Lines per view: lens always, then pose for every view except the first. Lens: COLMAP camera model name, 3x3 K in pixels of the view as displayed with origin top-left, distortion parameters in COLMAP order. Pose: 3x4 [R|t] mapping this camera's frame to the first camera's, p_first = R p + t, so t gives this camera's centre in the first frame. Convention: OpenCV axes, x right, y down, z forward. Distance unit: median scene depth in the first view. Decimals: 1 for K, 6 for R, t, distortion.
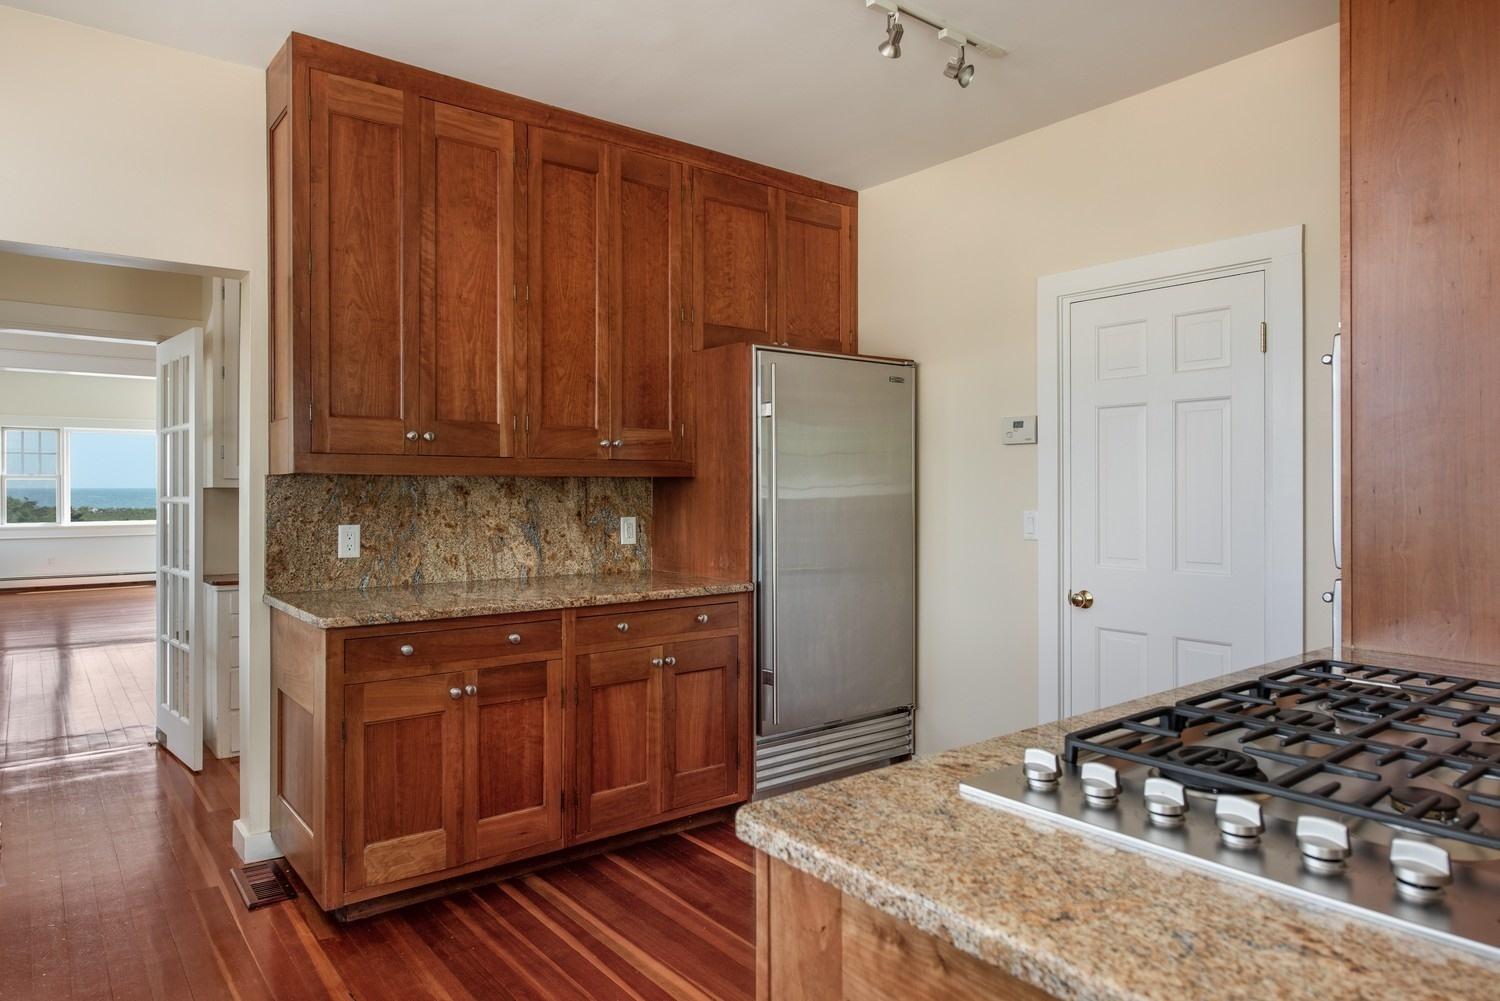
lens RADIAL K [[945.8, 0, 751.1], [0, 945.8, 504.7], [0, 0, 1]] dist [0.007296, -0.000272]
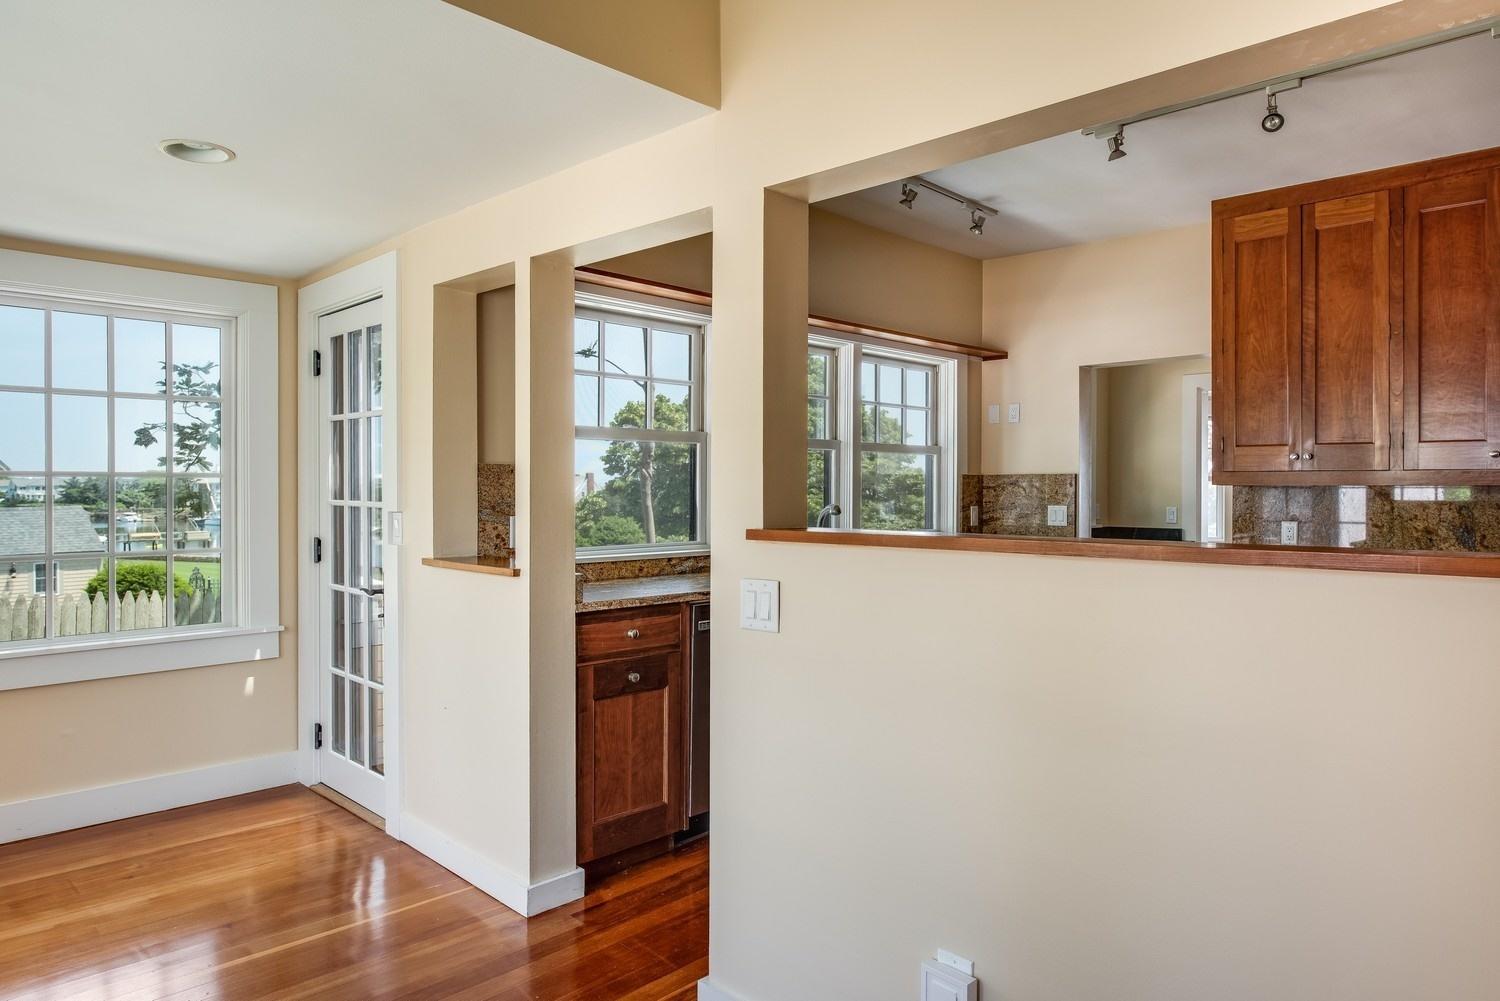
lens RADIAL K [[945.8, 0, 751.5], [0, 945.8, 488.6], [0, 0, 1]] dist [0.007296, -0.000272]
pose [[0.111689, 0.005092, -0.993730, 0.882962], [-0.014615, 0.999887, 0.003481, -0.020105], [0.993636, 0.014134, 0.111750, 0.072760]]
